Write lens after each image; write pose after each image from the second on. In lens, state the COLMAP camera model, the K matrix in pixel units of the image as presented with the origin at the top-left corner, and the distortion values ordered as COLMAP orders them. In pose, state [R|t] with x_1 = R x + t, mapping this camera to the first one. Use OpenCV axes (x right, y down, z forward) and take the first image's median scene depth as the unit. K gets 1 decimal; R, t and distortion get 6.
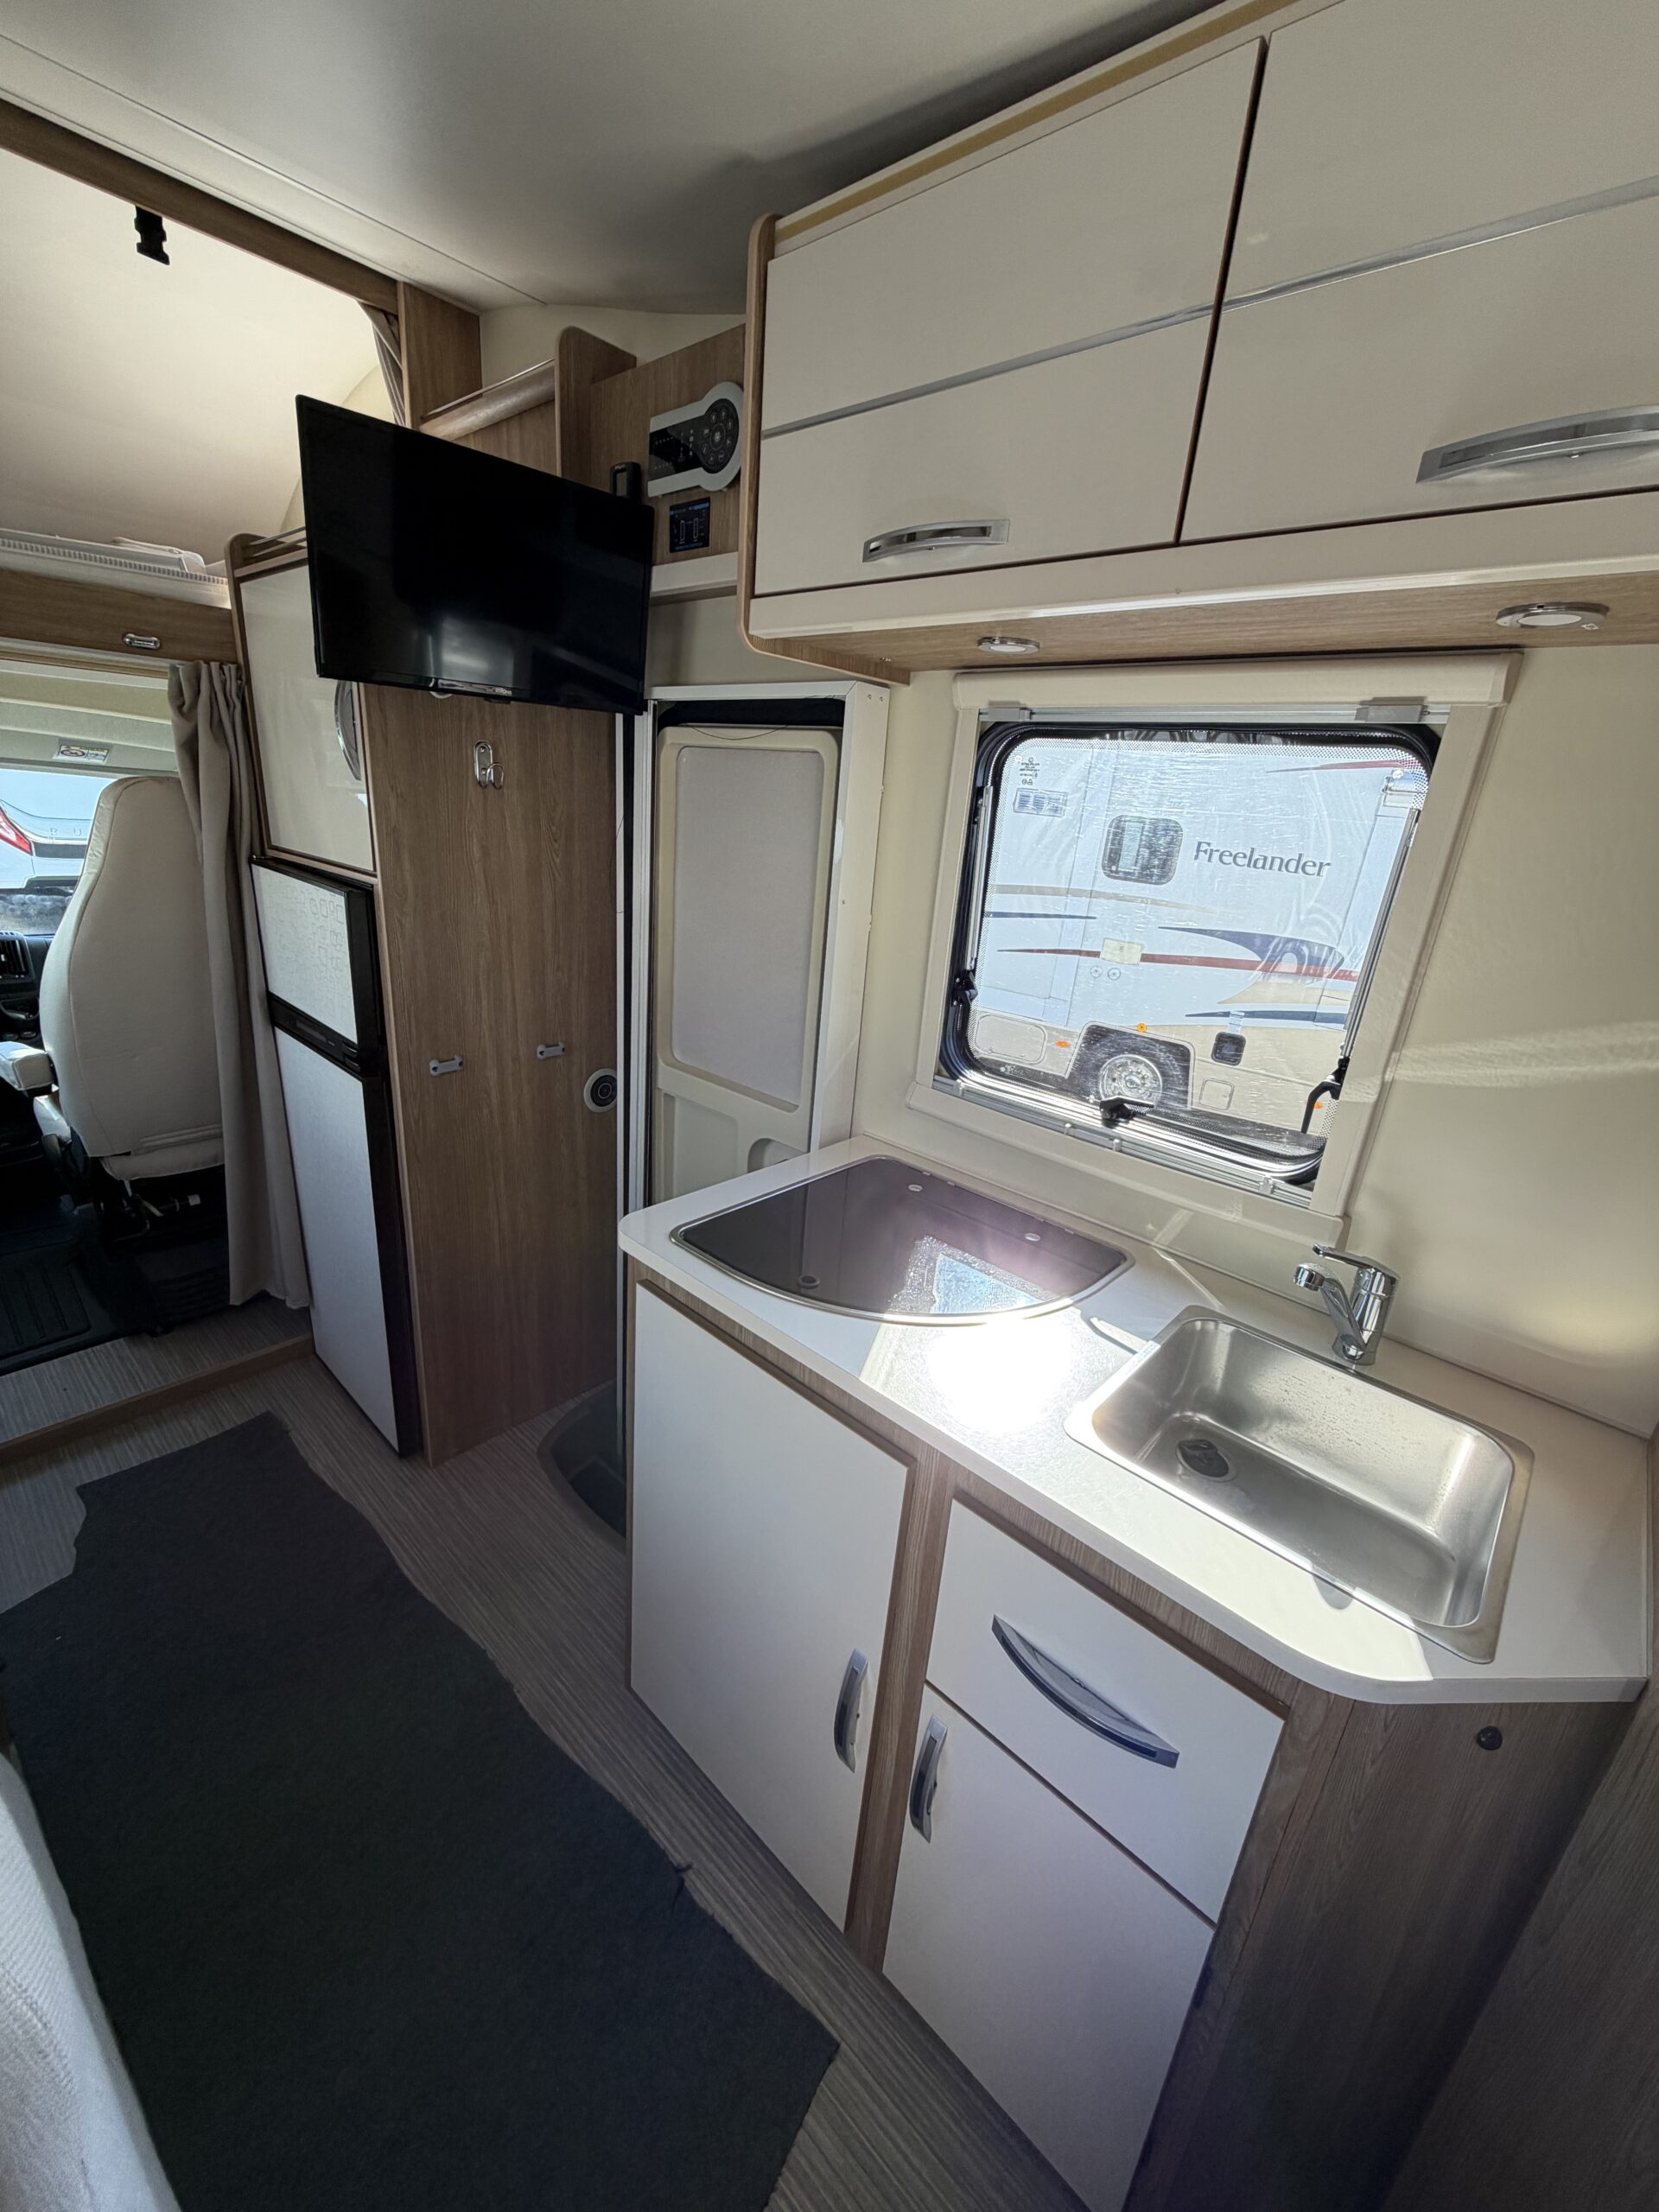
lens RADIAL K [[880.4, 0, 829.2], [0, 880.4, 1097.0], [0, 0, 1]] dist [0.000203, 0.000037]
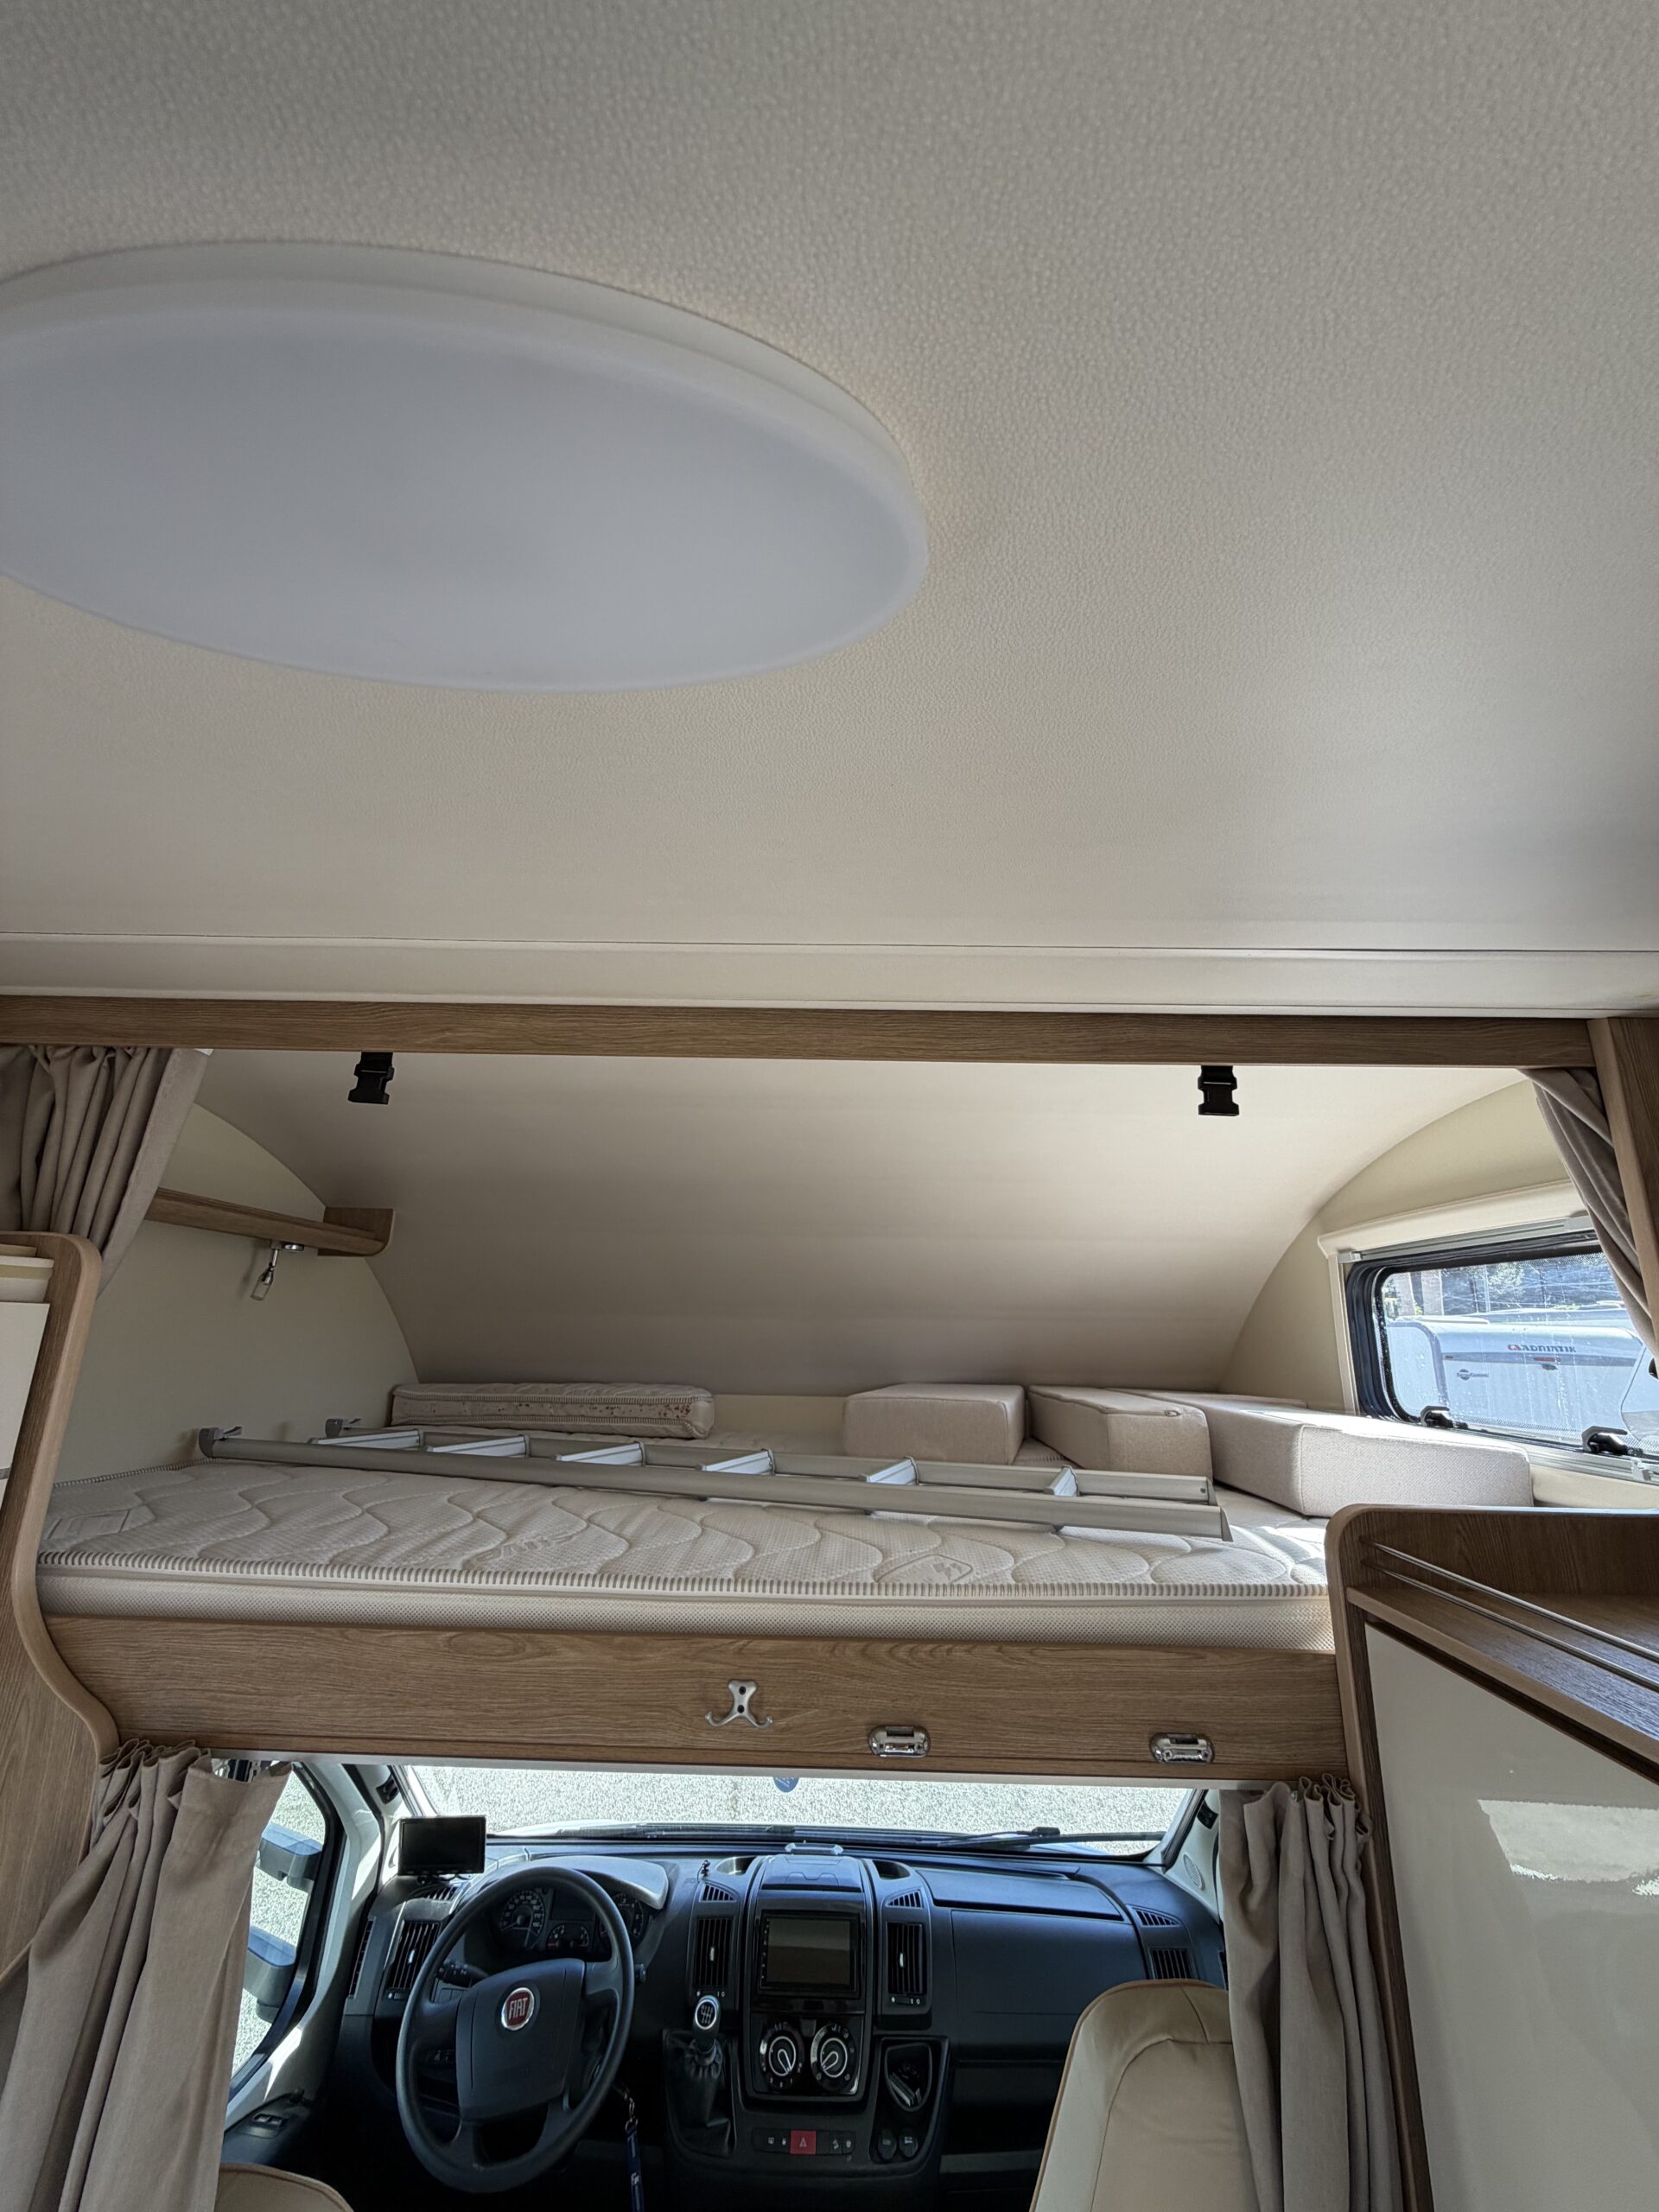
lens RADIAL K [[880.4, 0, 829.2], [0, 880.4, 1097.0], [0, 0, 1]] dist [0.000203, 0.000037]
pose [[0.658331, -0.253397, -0.708795, -0.424266], [-0.218736, 0.836600, -0.502250, -0.491980], [0.720247, 0.485686, 0.495332, 0.387607]]
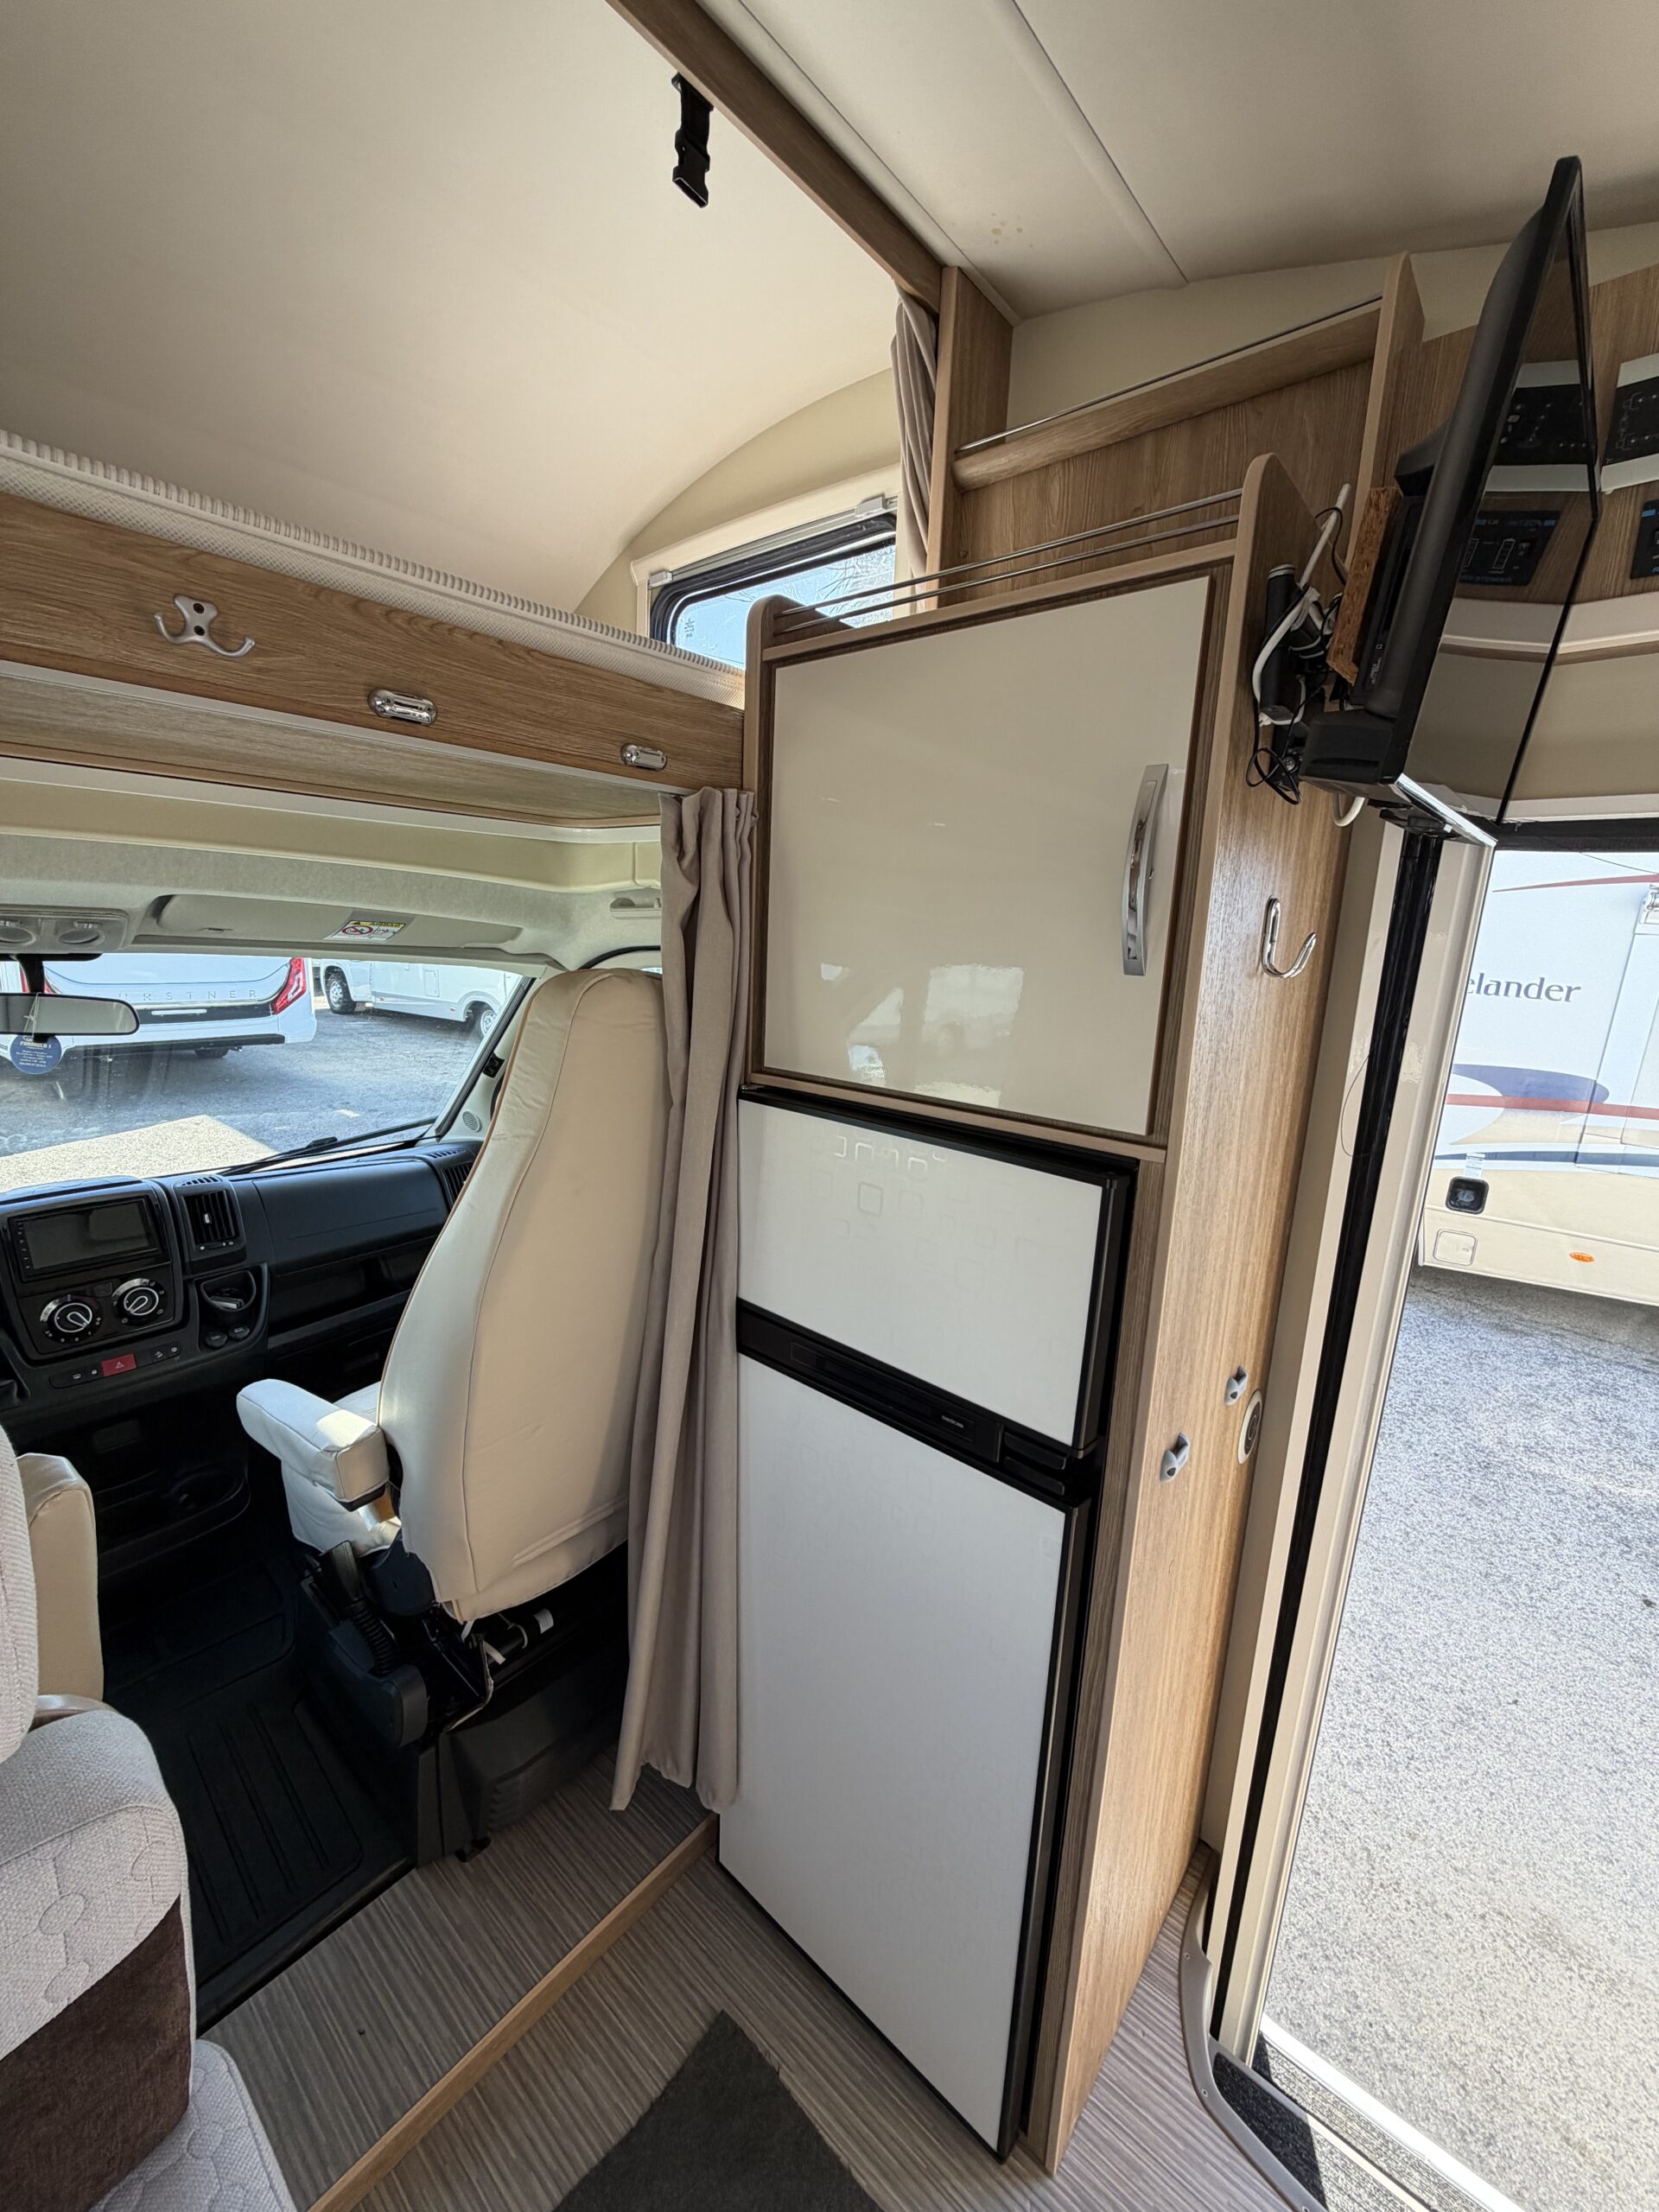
lens RADIAL K [[880.4, 0, 829.2], [0, 880.4, 1097.0], [0, 0, 1]] dist [0.000203, 0.000037]
pose [[0.998991, -0.039882, 0.020656, -0.624320], [0.042346, 0.989637, -0.137208, -0.184983], [-0.014970, 0.137944, 0.990327, 0.401665]]
